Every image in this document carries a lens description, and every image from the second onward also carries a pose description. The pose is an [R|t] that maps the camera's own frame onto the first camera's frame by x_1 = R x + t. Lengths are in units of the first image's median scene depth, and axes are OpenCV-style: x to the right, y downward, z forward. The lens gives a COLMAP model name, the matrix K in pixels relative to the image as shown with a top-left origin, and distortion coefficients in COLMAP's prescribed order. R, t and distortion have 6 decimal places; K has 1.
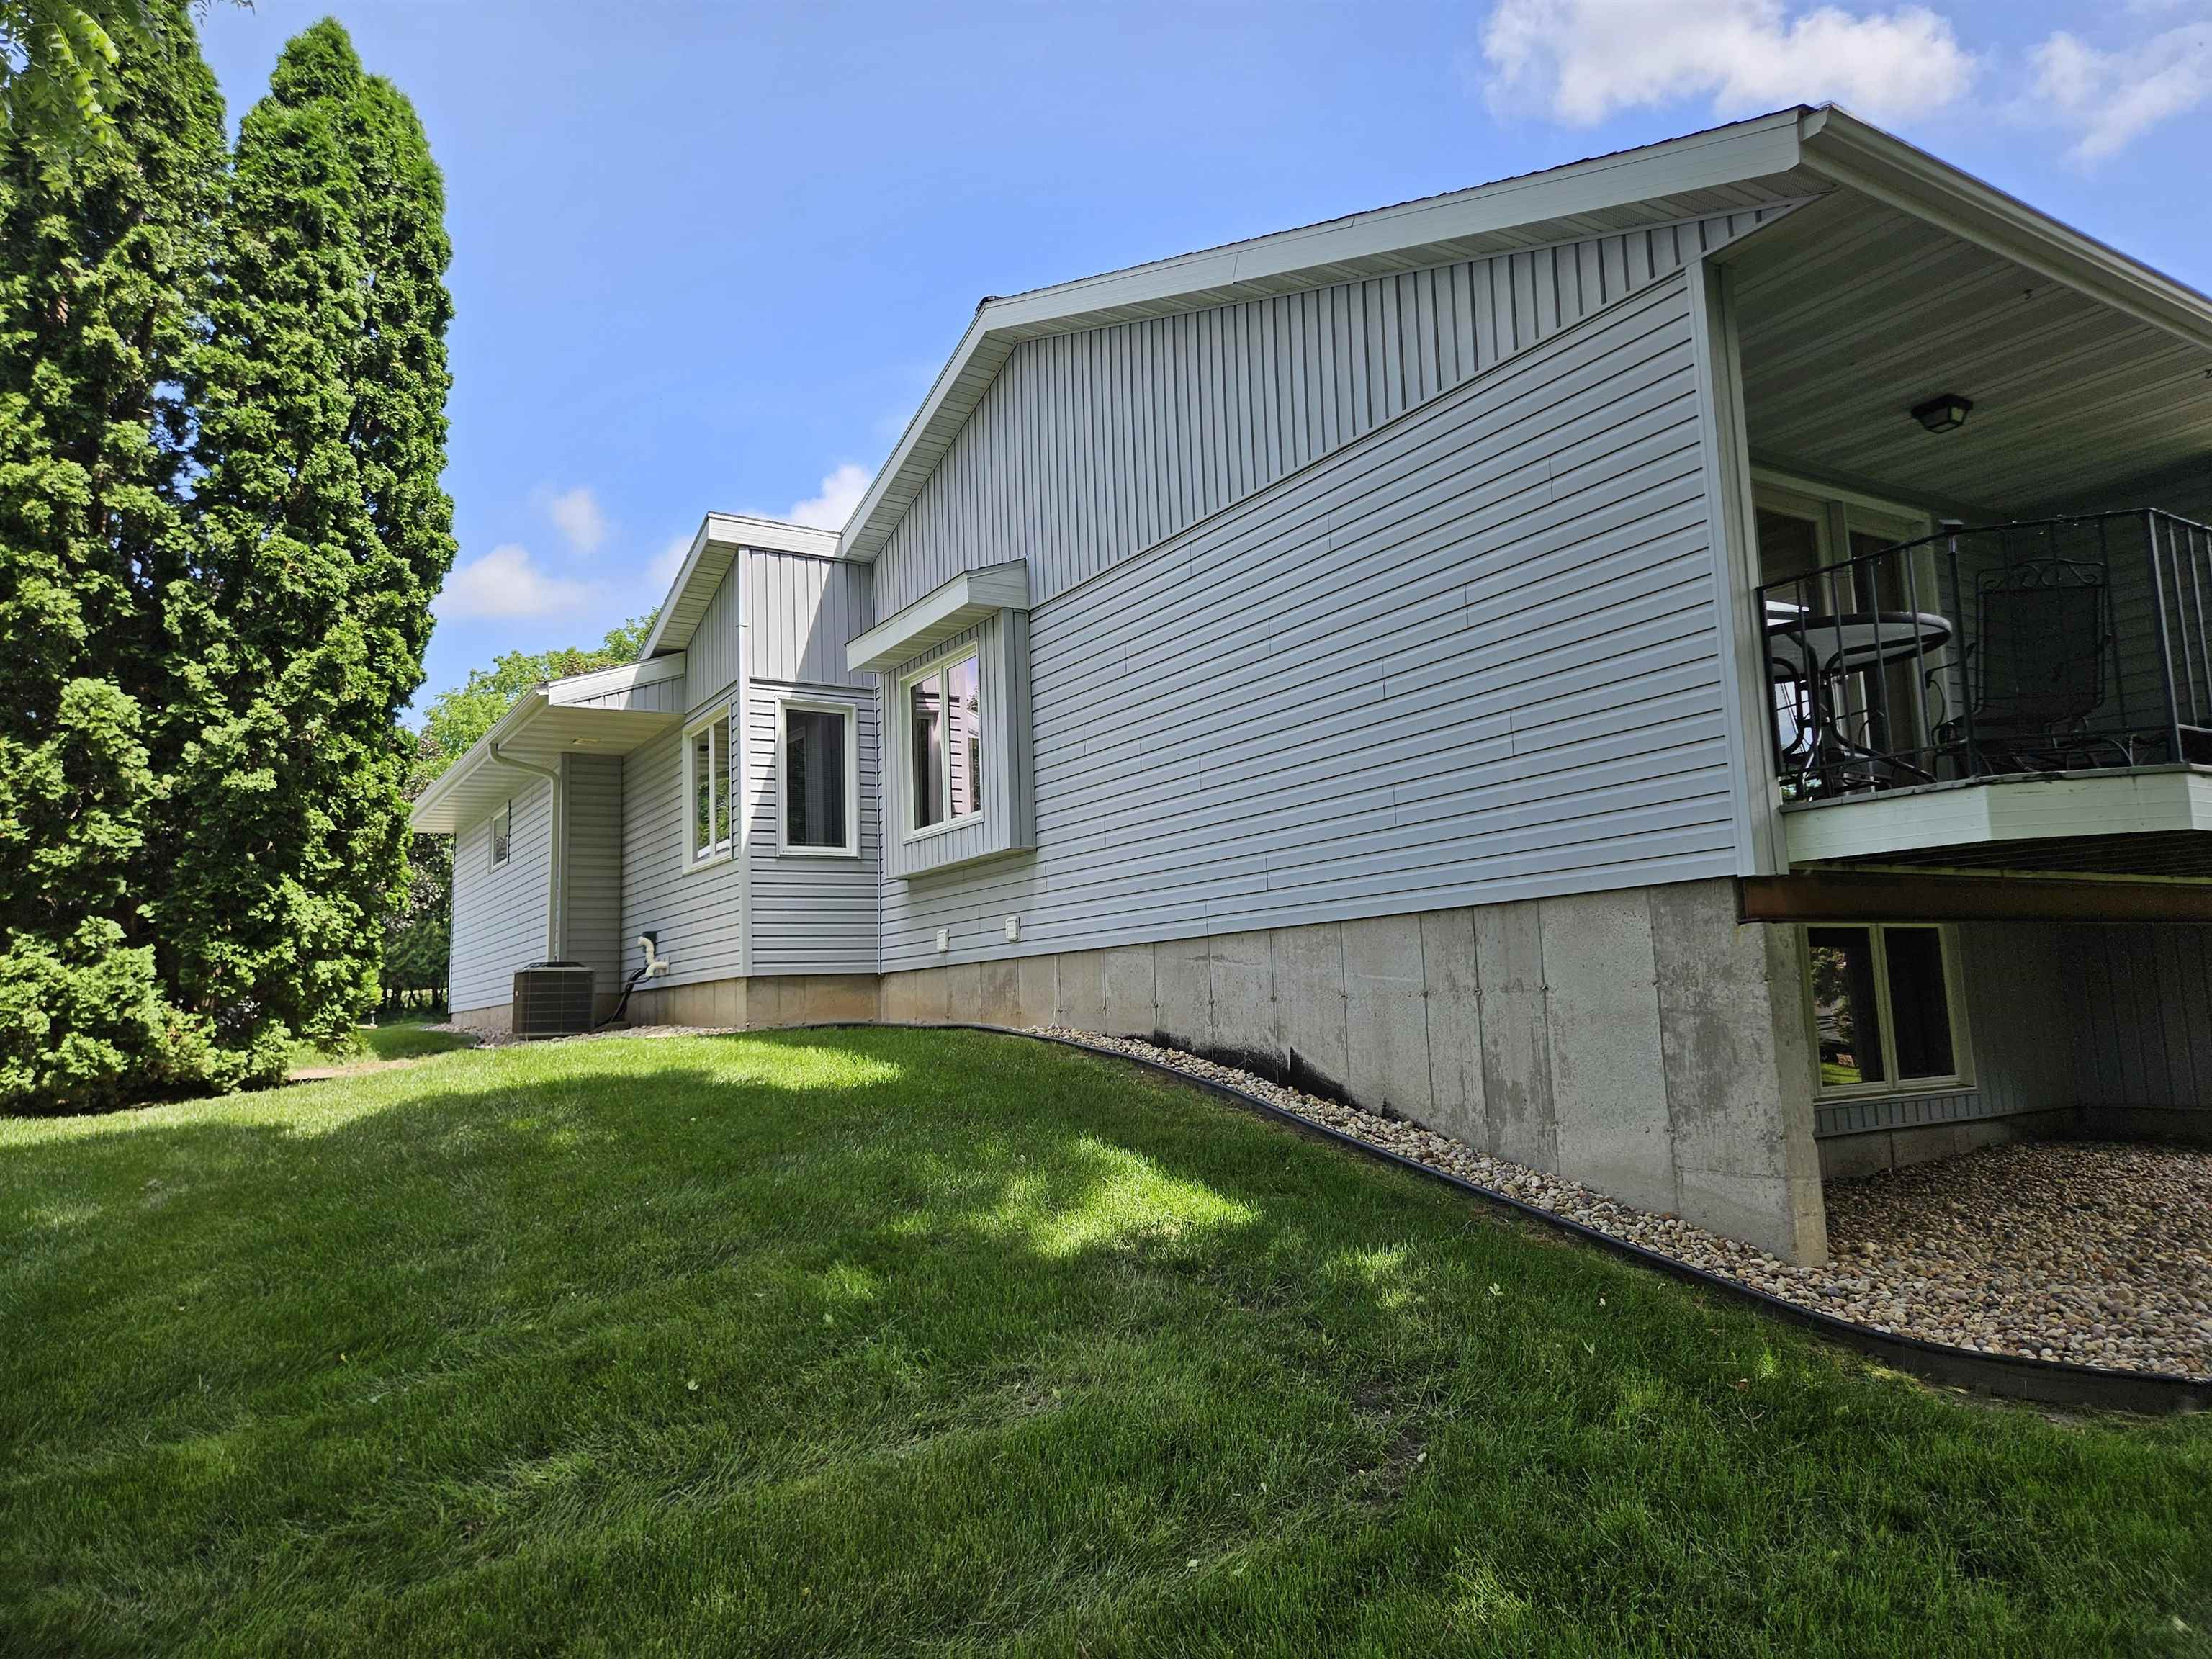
lens RADIAL K [[1481.6, 0, 1097.6], [0, 1481.6, 831.6], [0, 0, 1]] dist [0.060764, -0.039514]
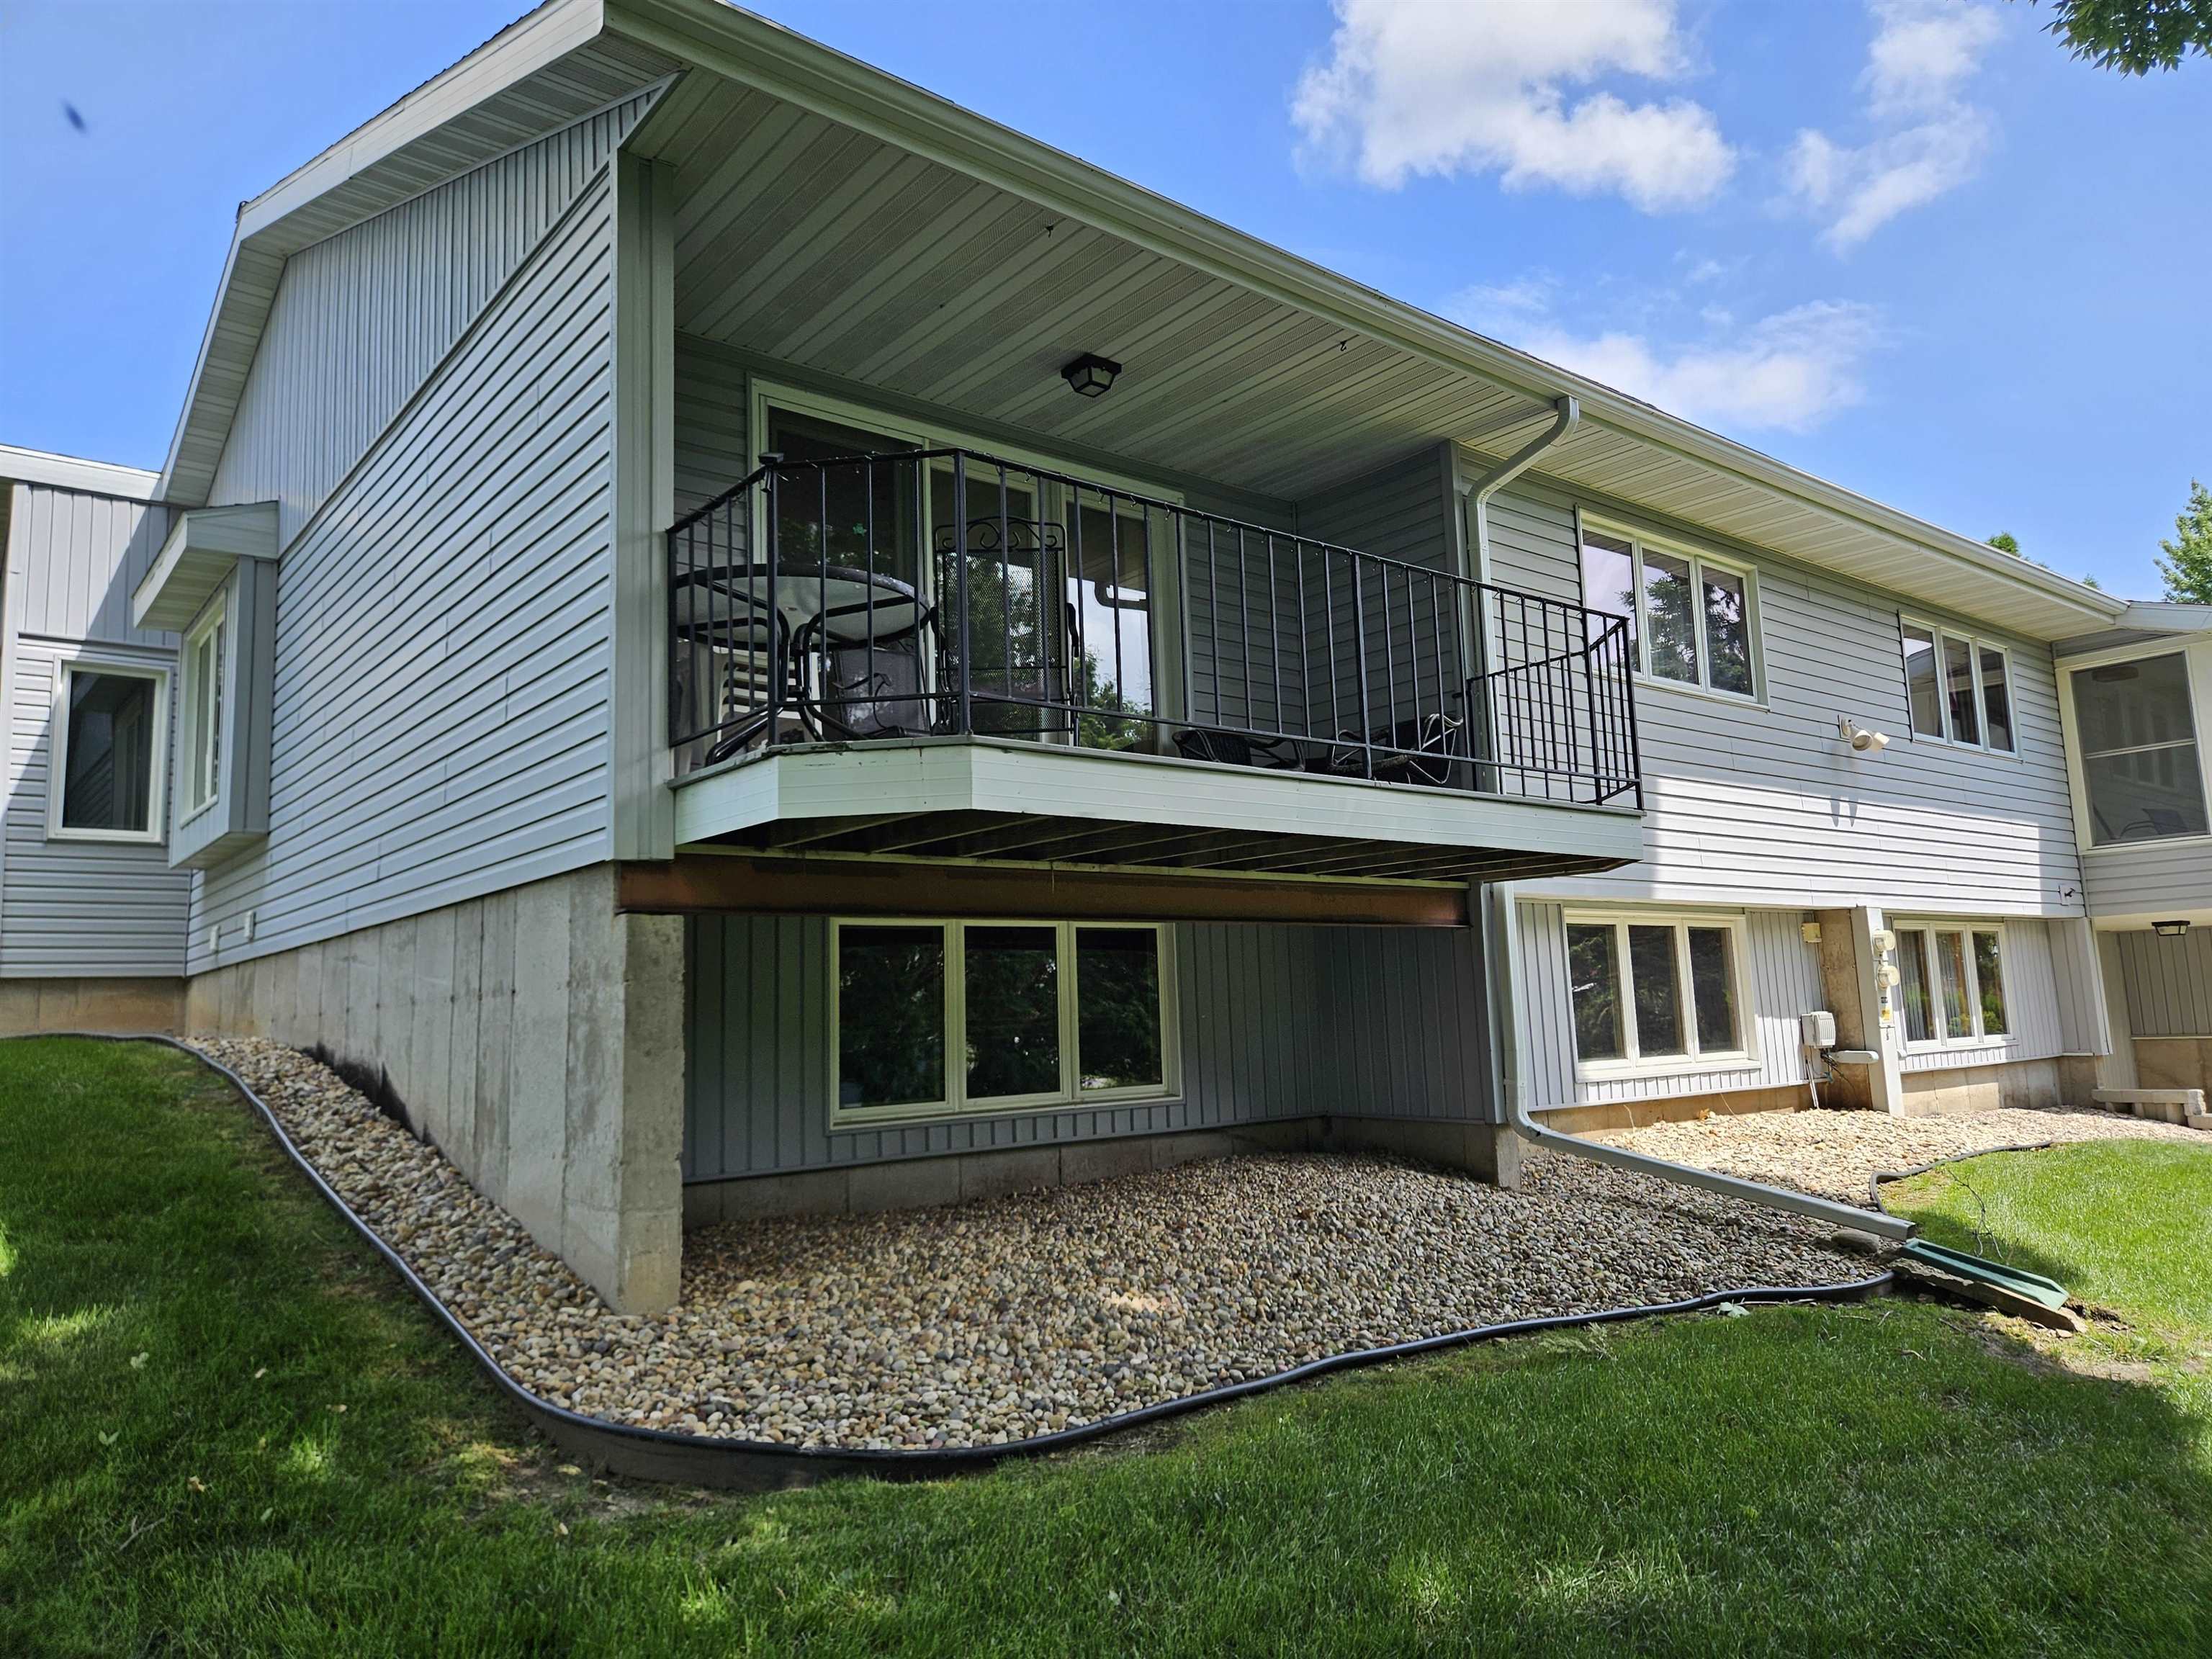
lens RADIAL K [[1481.6, 0, 1124.6], [0, 1481.6, 827.4], [0, 0, 1]] dist [0.060764, -0.039514]
pose [[0.992595, 0.018321, 0.120081, 0.442920], [-0.017310, 0.999805, -0.009455, 0.009875], [-0.120231, 0.007307, 0.992719, 0.079506]]
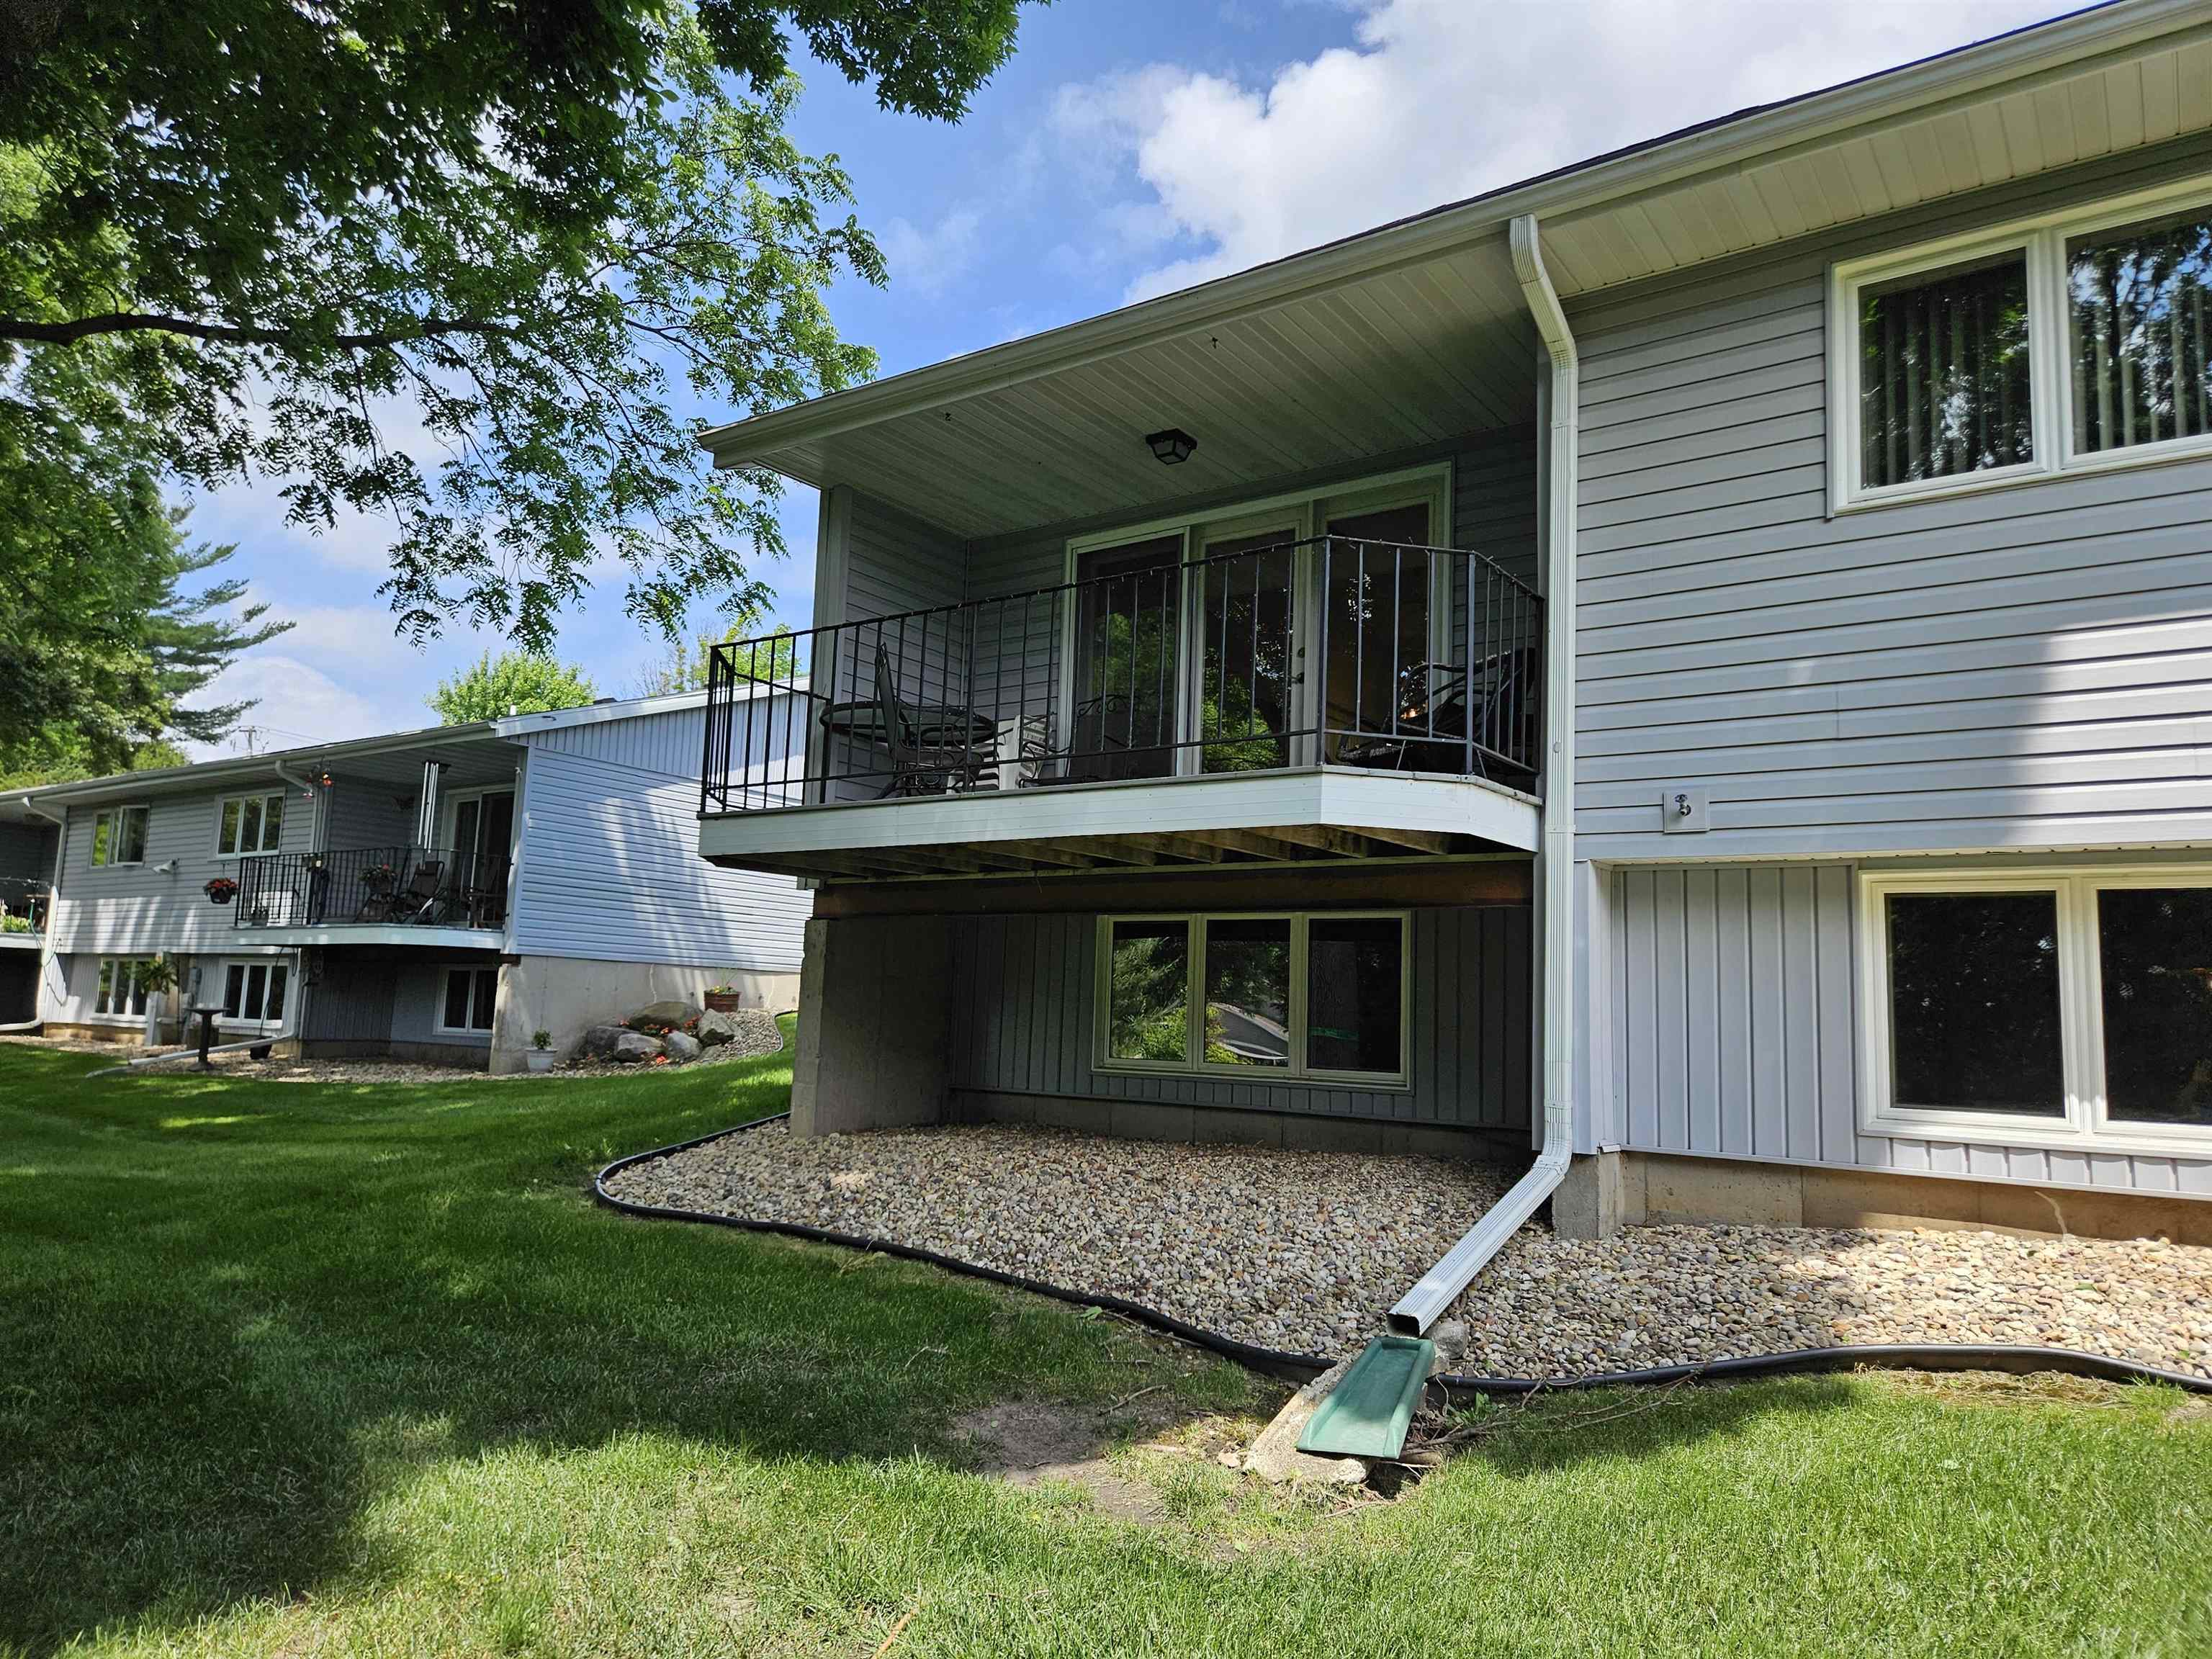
lens RADIAL K [[1481.6, 0, 1109.2], [0, 1481.6, 832.2], [0, 0, 1]] dist [0.060764, -0.039514]
pose [[0.369555, -0.066544, -0.926823, 1.412283], [0.068540, 0.996667, -0.044230, 0.041009], [0.926678, -0.047179, 0.372884, 0.504893]]
